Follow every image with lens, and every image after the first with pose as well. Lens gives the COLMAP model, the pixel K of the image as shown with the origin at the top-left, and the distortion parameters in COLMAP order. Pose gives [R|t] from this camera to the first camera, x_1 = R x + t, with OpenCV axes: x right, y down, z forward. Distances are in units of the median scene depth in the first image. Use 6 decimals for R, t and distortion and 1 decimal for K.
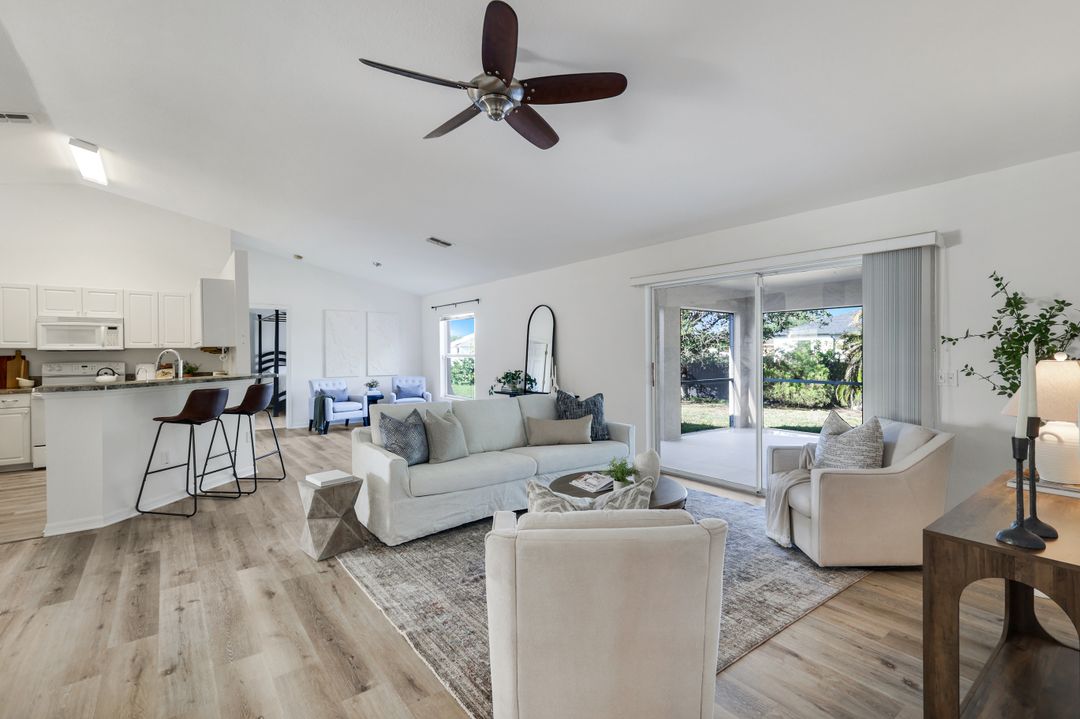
lens RADIAL K [[484.1, 0, 538.1], [0, 484.1, 357.3], [0, 0, 1]] dist [0.002703, 0.000535]
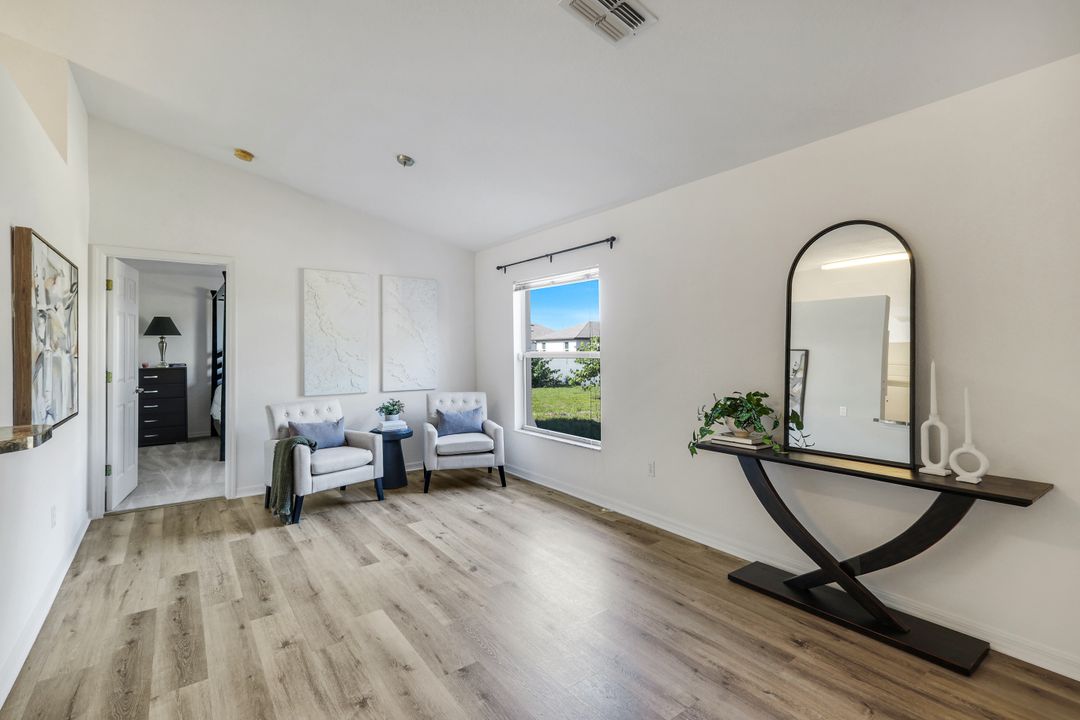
lens RADIAL K [[499.6, 0, 545.1], [0, 499.6, 346.1], [0, 0, 1]] dist [0.001561, 0.000604]
pose [[0.999857, -0.001806, -0.016815, -0.227555], [0.001536, 0.999870, -0.016066, -0.005429], [0.016842, 0.016038, 0.999730, 0.627204]]
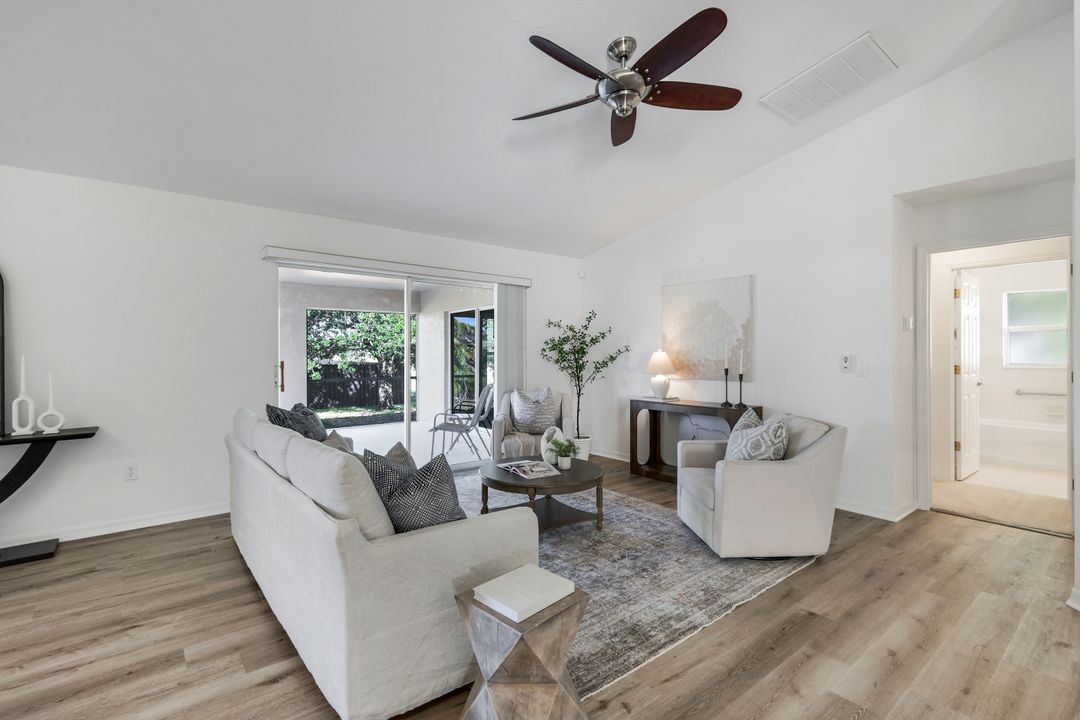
lens RADIAL K [[499.6, 0, 535.8], [0, 499.6, 355.6], [0, 0, 1]] dist [0.001561, 0.000604]
pose [[-0.016621, 0.000058, 0.999862, -0.458575], [0.012193, 0.999926, 0.000145, 0.005318], [-0.999788, 0.012194, -0.016621, 0.485912]]
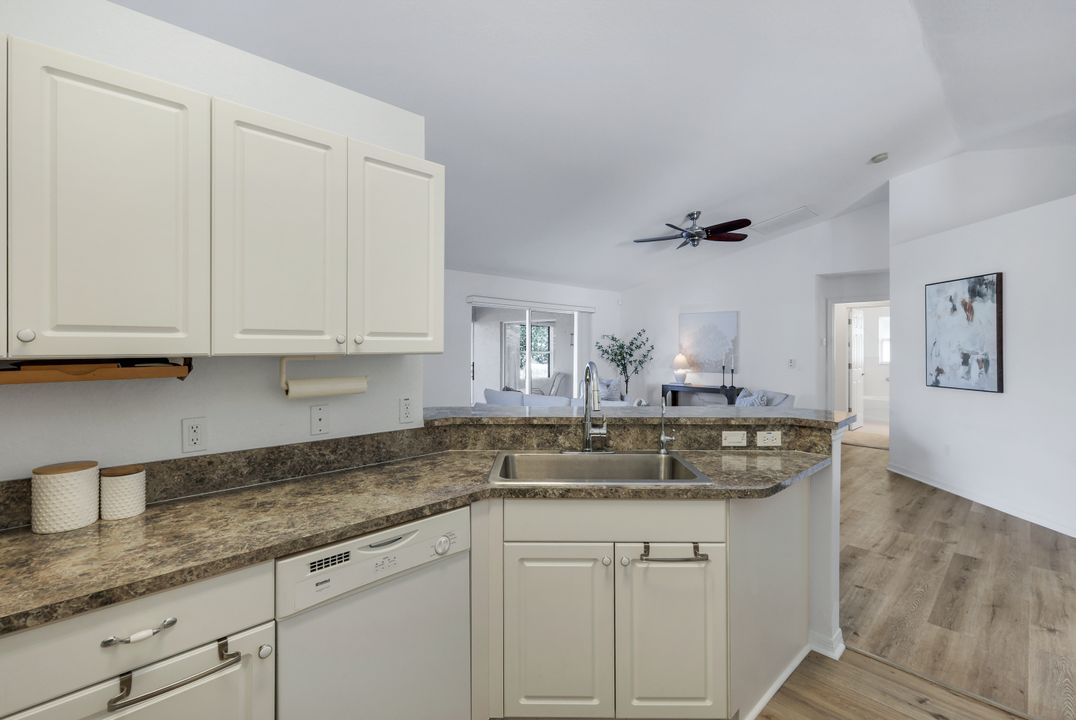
lens RADIAL K [[482.3, 0, 527.7], [0, 482.3, 347.4], [0, 0, 1]] dist [0.002703, 0.000535]
pose [[-0.106618, 0.002155, 0.994298, -0.862798], [0.010538, 0.999944, -0.001037, -0.020980], [-0.994244, 0.010367, -0.106635, 0.795524]]
